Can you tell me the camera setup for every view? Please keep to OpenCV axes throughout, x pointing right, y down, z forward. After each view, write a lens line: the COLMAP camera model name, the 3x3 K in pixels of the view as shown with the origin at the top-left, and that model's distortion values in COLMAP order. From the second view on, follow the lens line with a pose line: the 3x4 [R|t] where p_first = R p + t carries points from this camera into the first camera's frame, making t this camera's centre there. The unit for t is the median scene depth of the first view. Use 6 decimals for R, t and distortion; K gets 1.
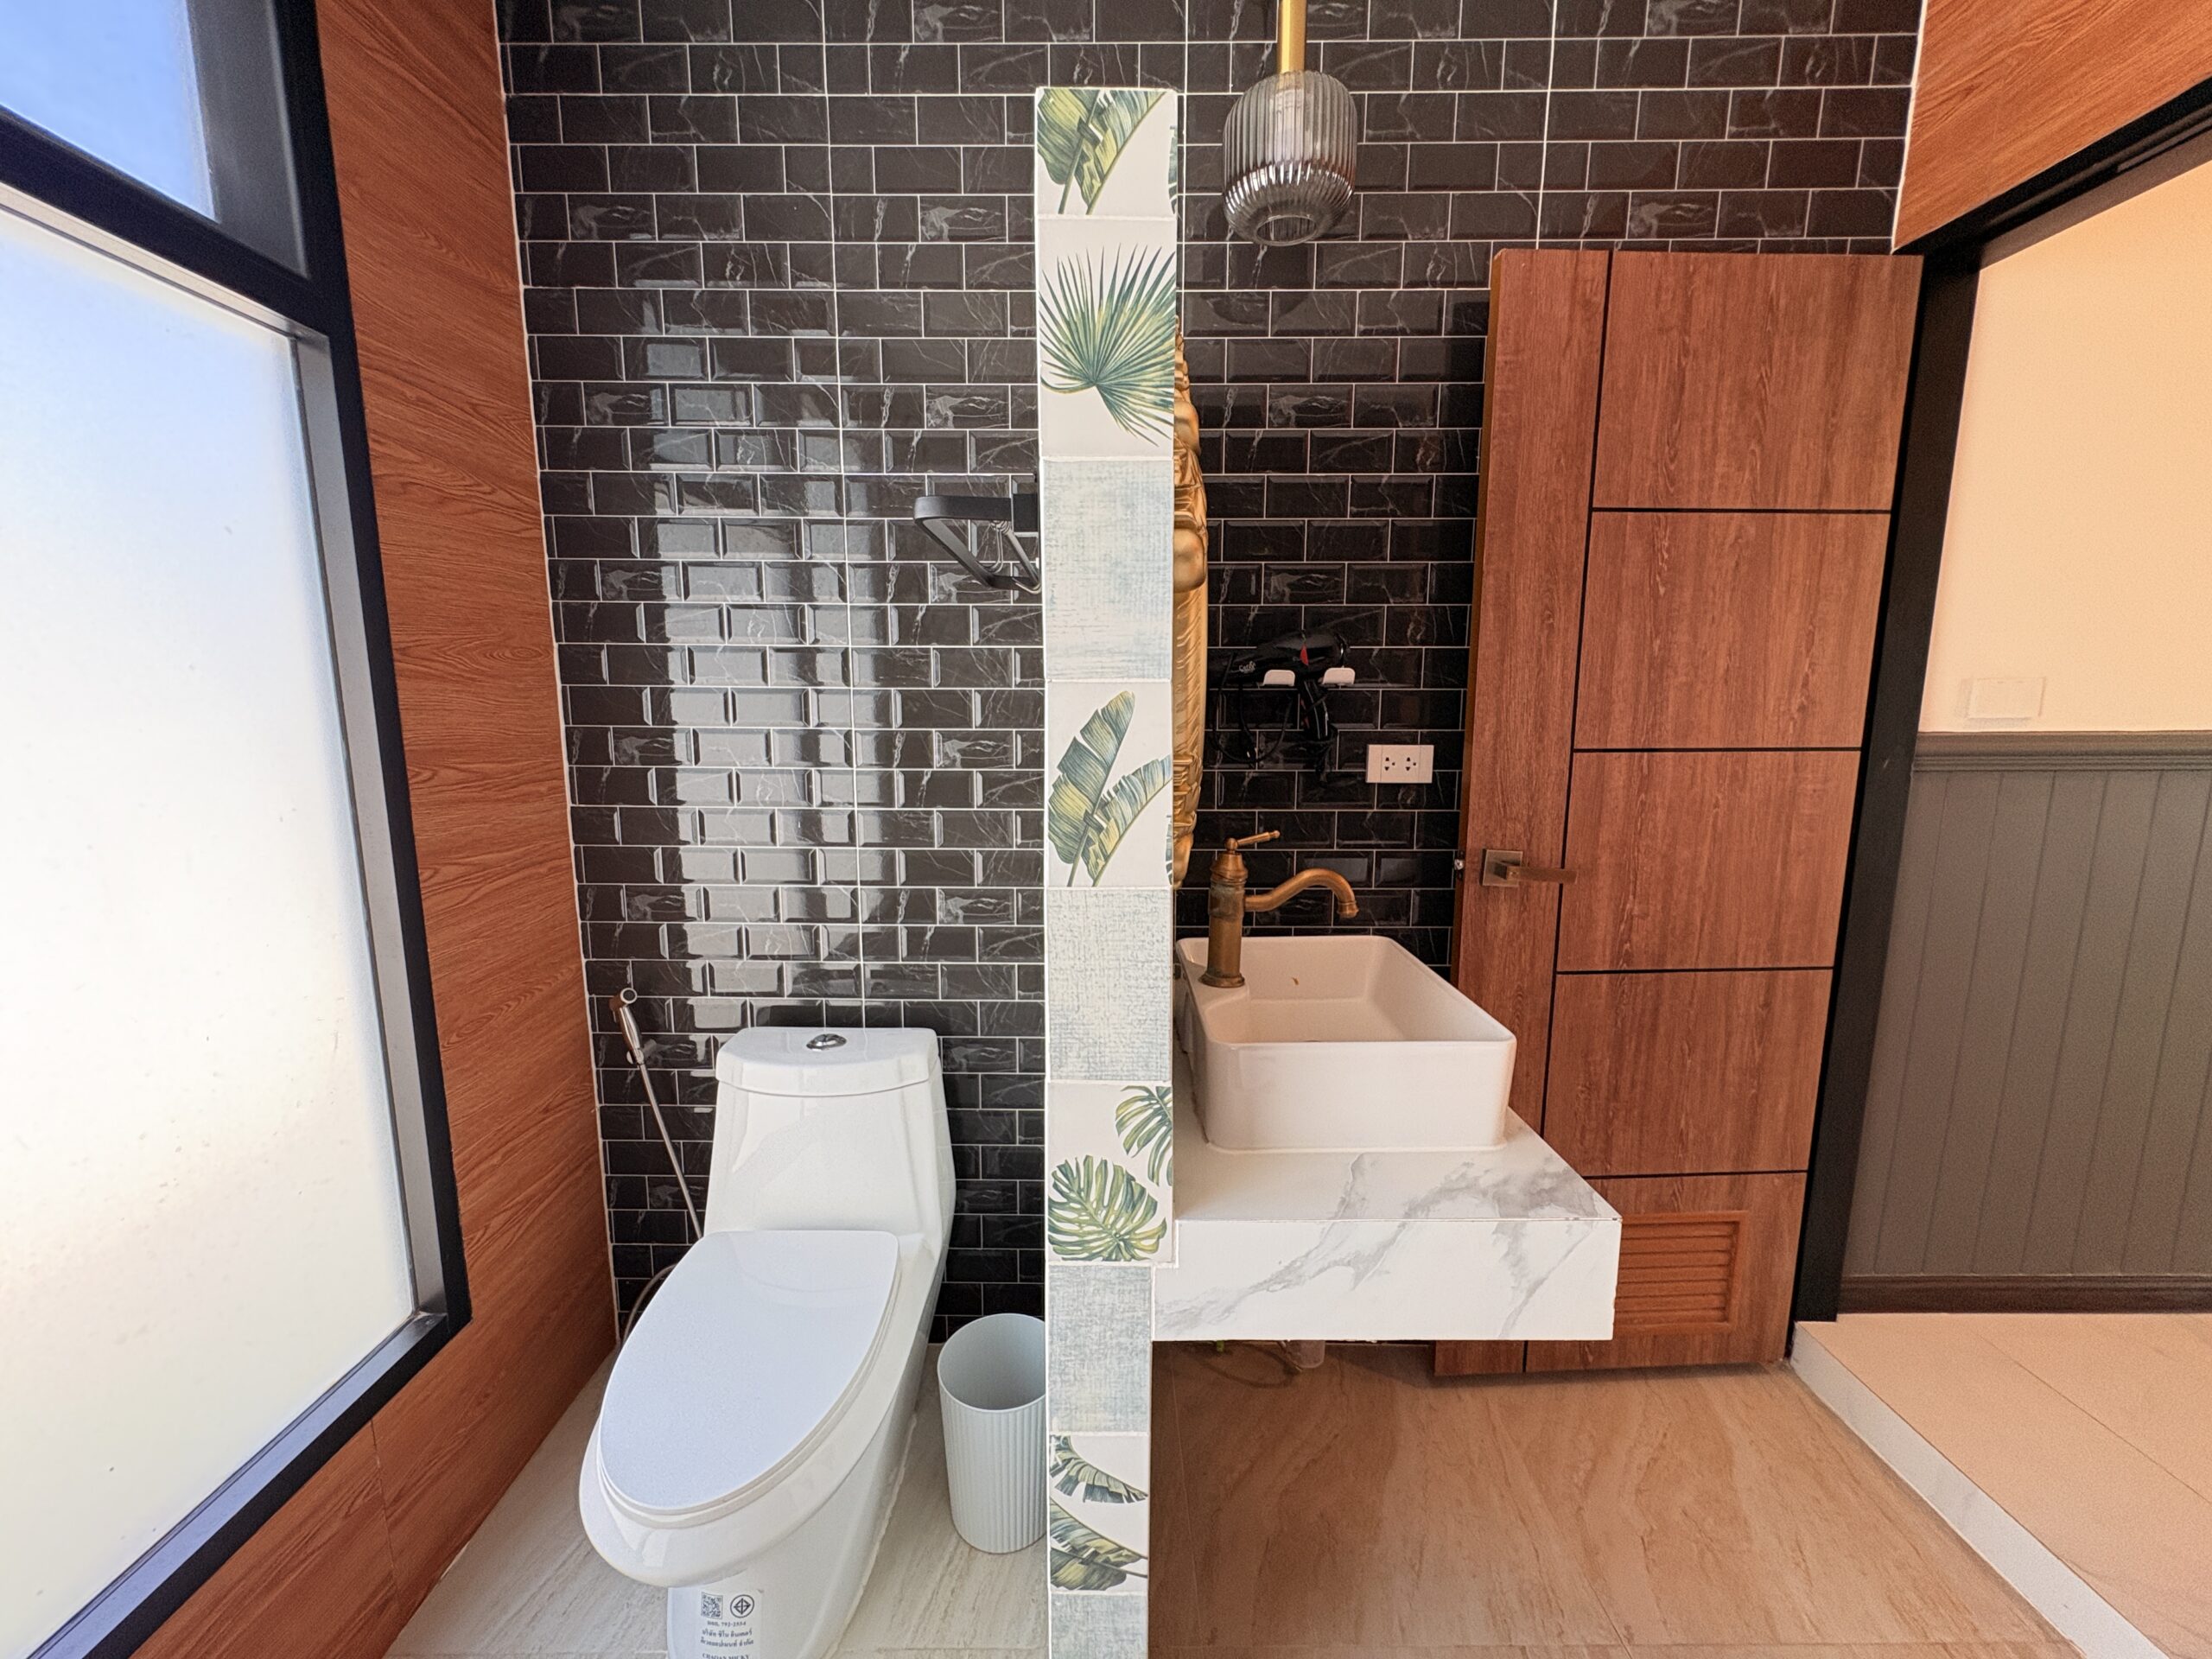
lens RADIAL K [[876.1, 0, 1104.4], [0, 876.1, 814.8], [0, 0, 1]] dist [0.010680, 0.000074]
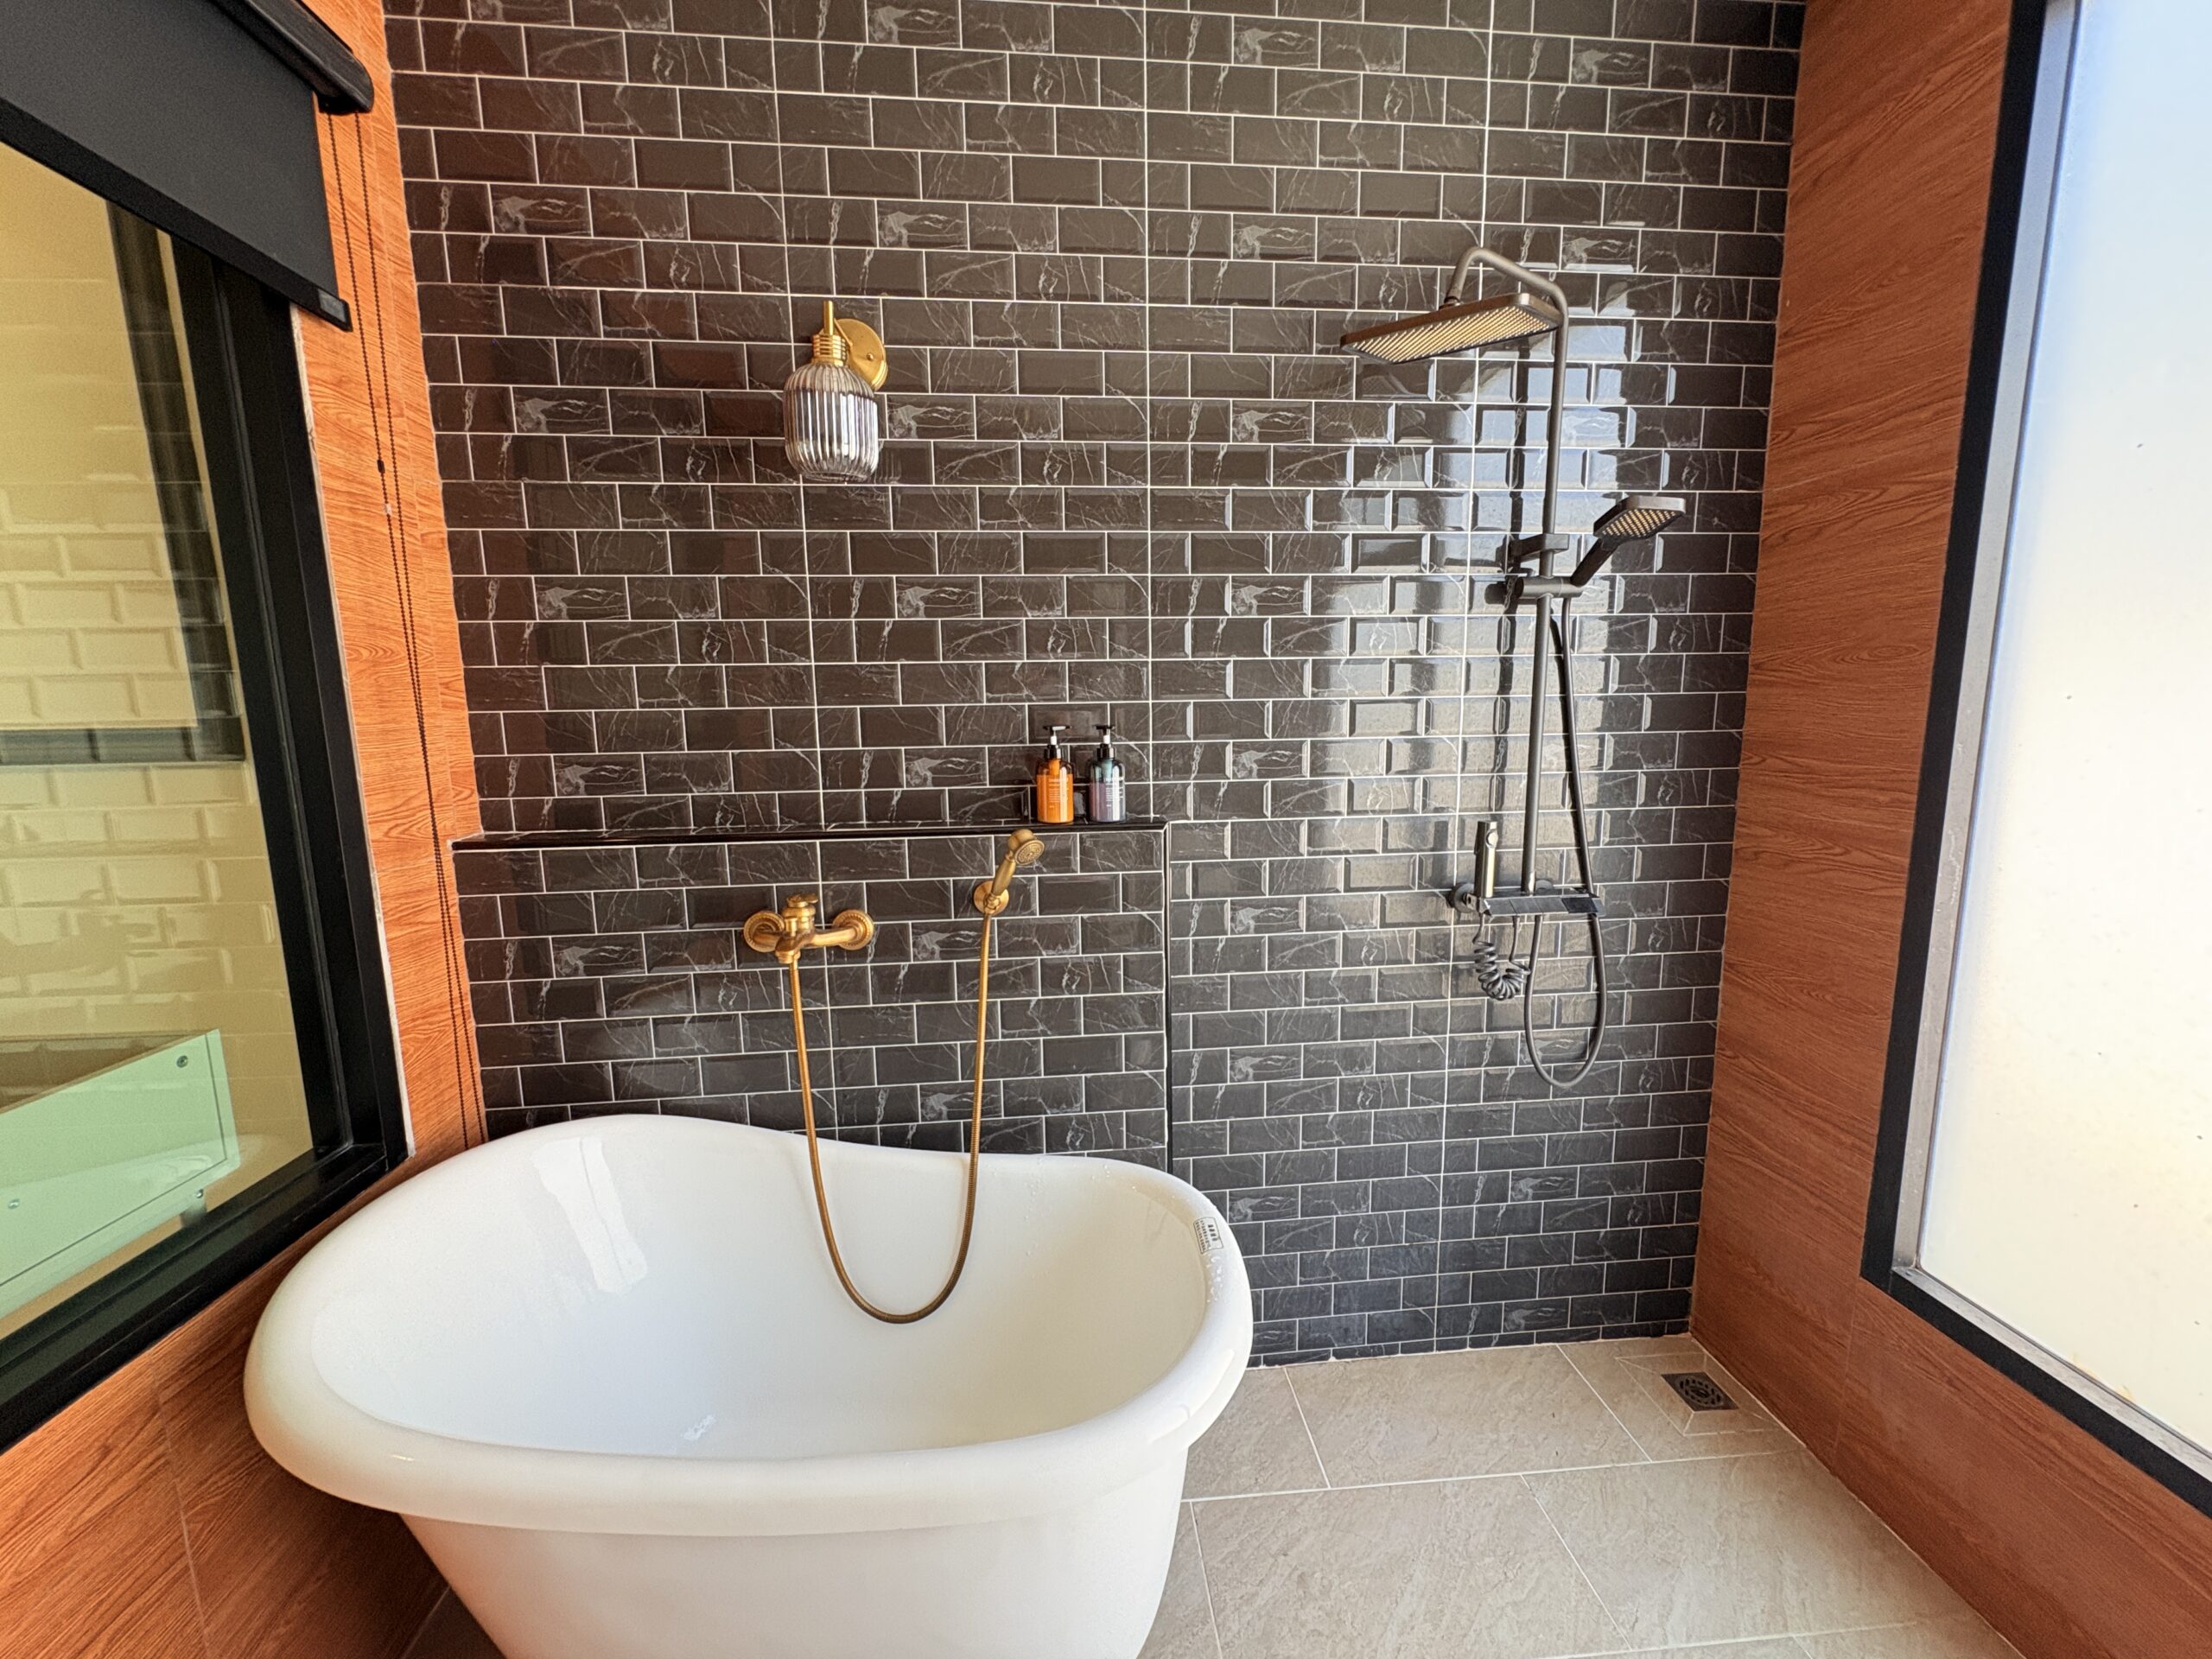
lens RADIAL K [[882.3, 0, 1104.8], [0, 882.3, 832.8], [0, 0, 1]] dist [0.001807, 0.000110]
pose [[0.992473, -0.040064, 0.115721, -0.104347], [0.039593, 0.999196, 0.006360, -0.000880], [-0.115883, -0.001730, 0.993261, 0.001681]]
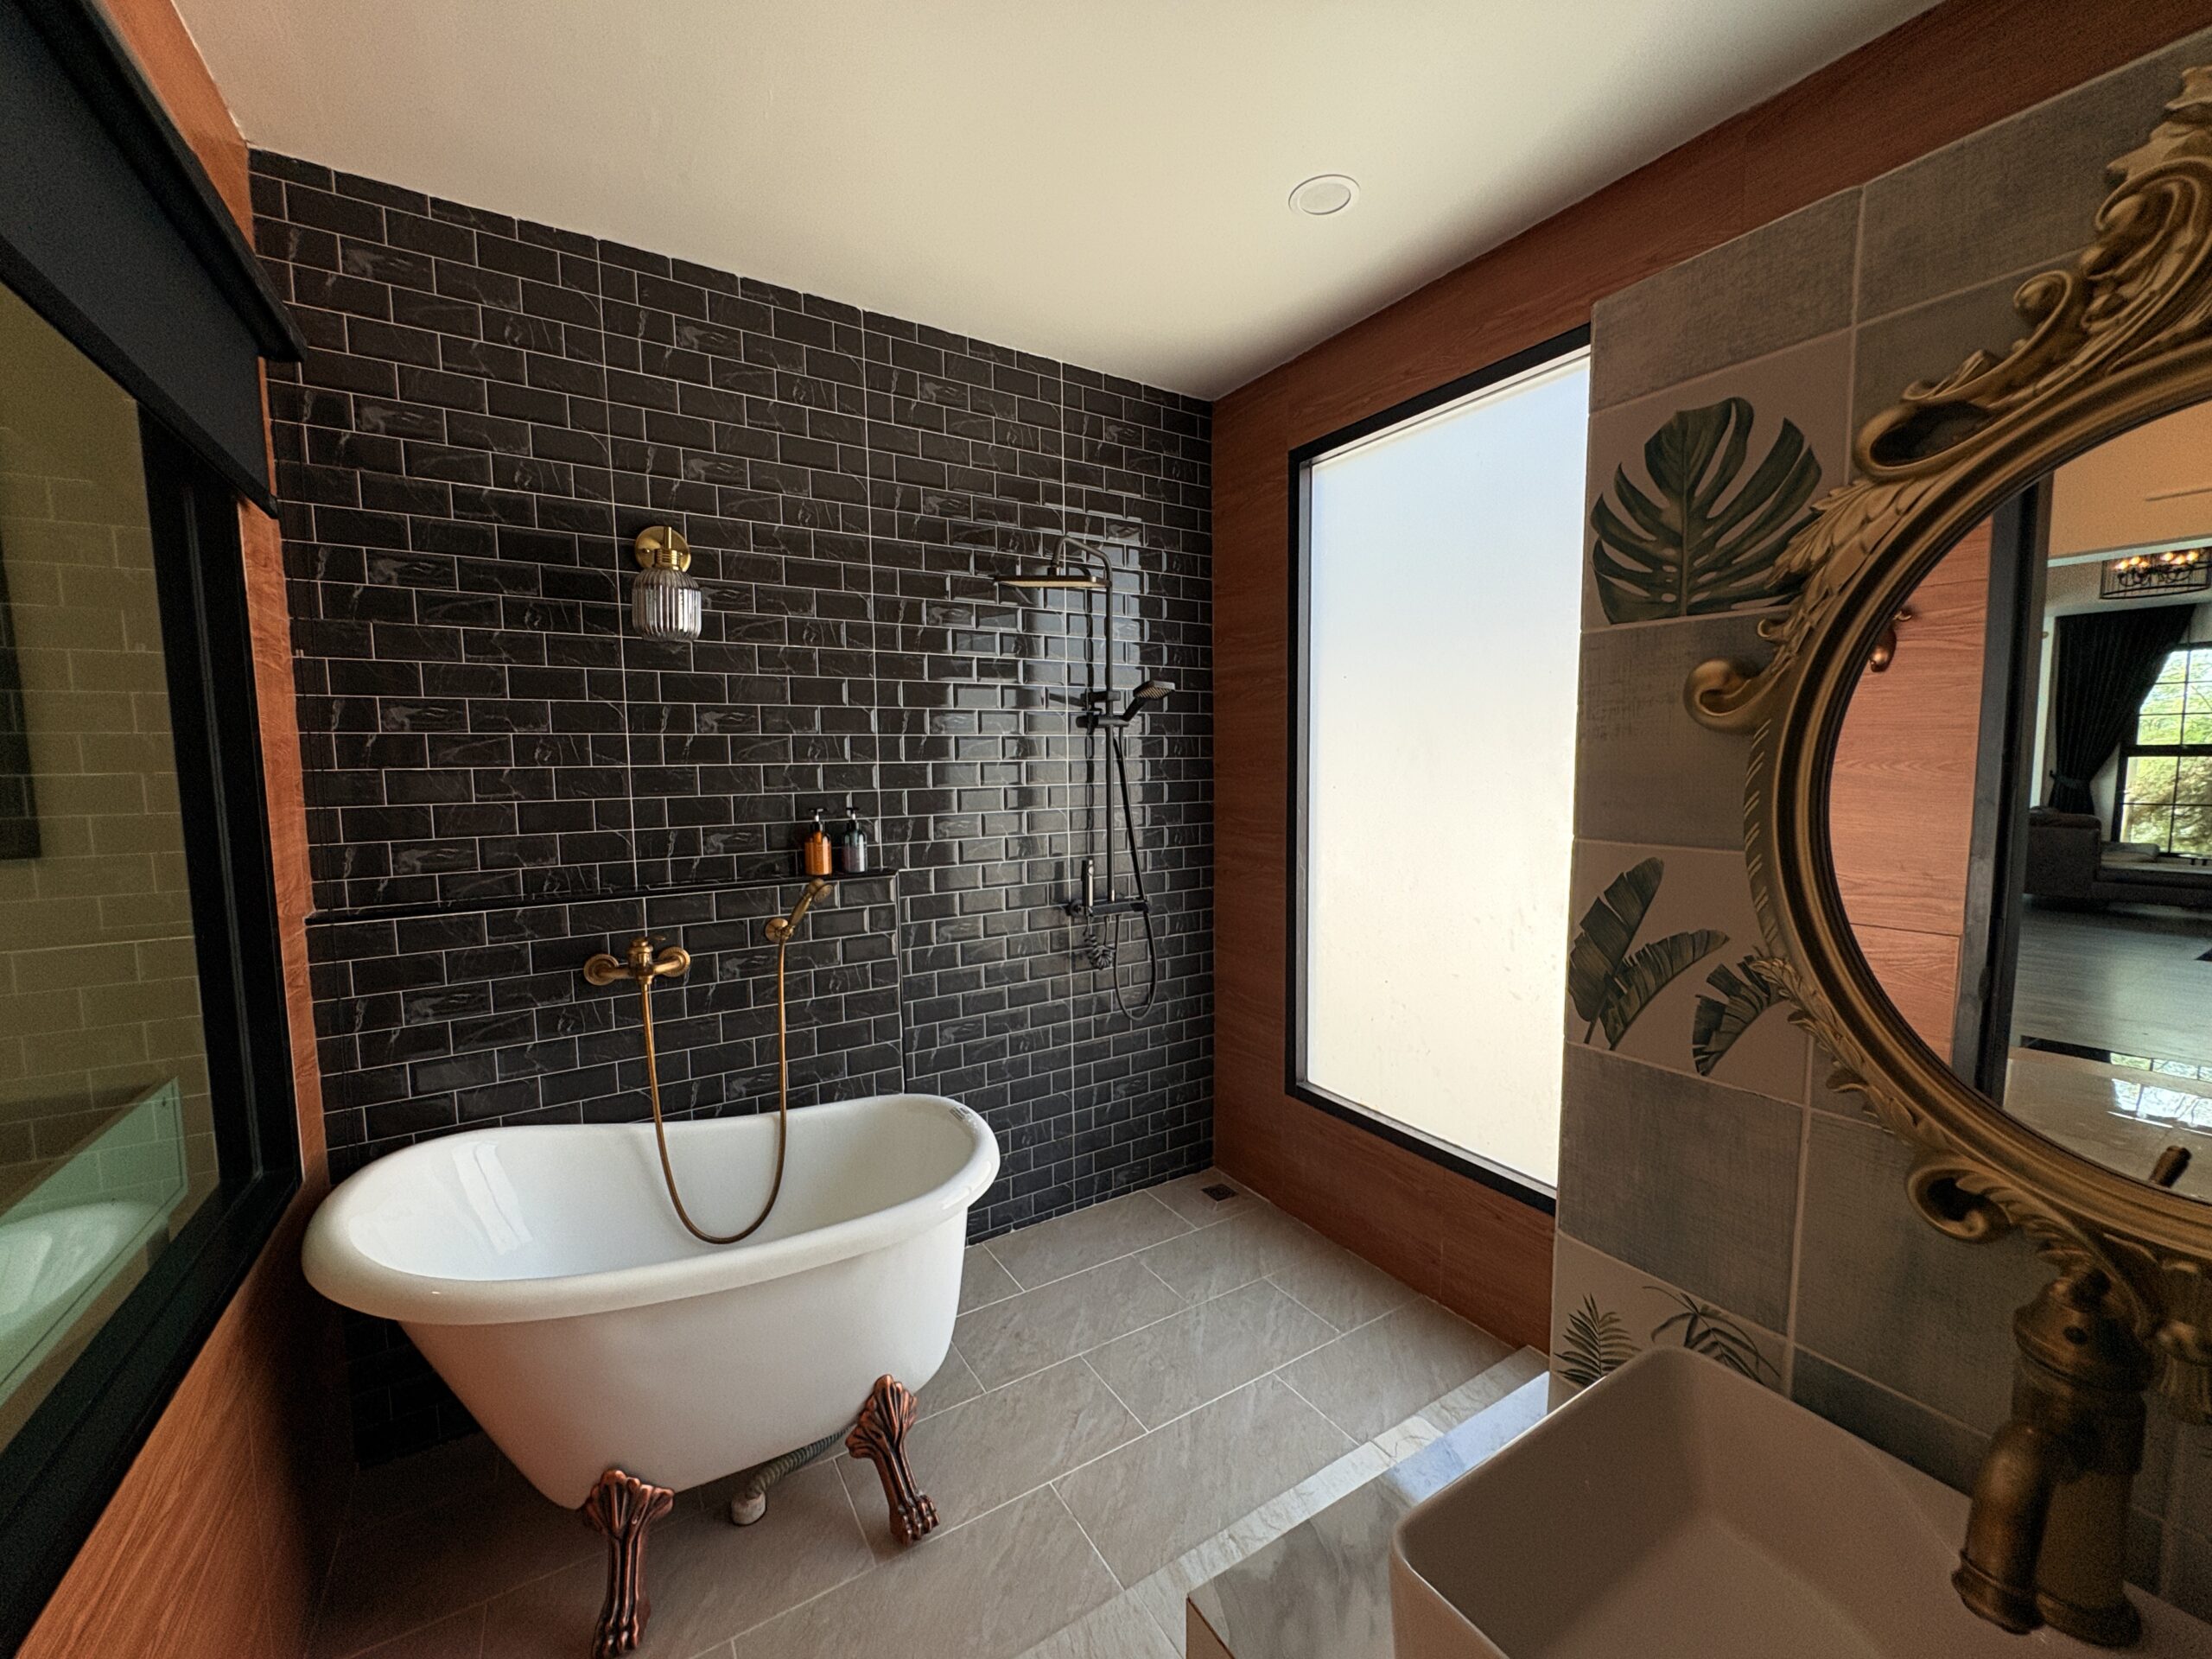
lens RADIAL K [[882.3, 0, 1104.8], [0, 882.3, 832.8], [0, 0, 1]] dist [0.001807, 0.000110]
pose [[0.828538, -0.065104, 0.556135, -0.465652], [0.096912, 0.994902, -0.027912, 0.008887], [-0.551482, 0.077022, 0.830623, -0.474388]]
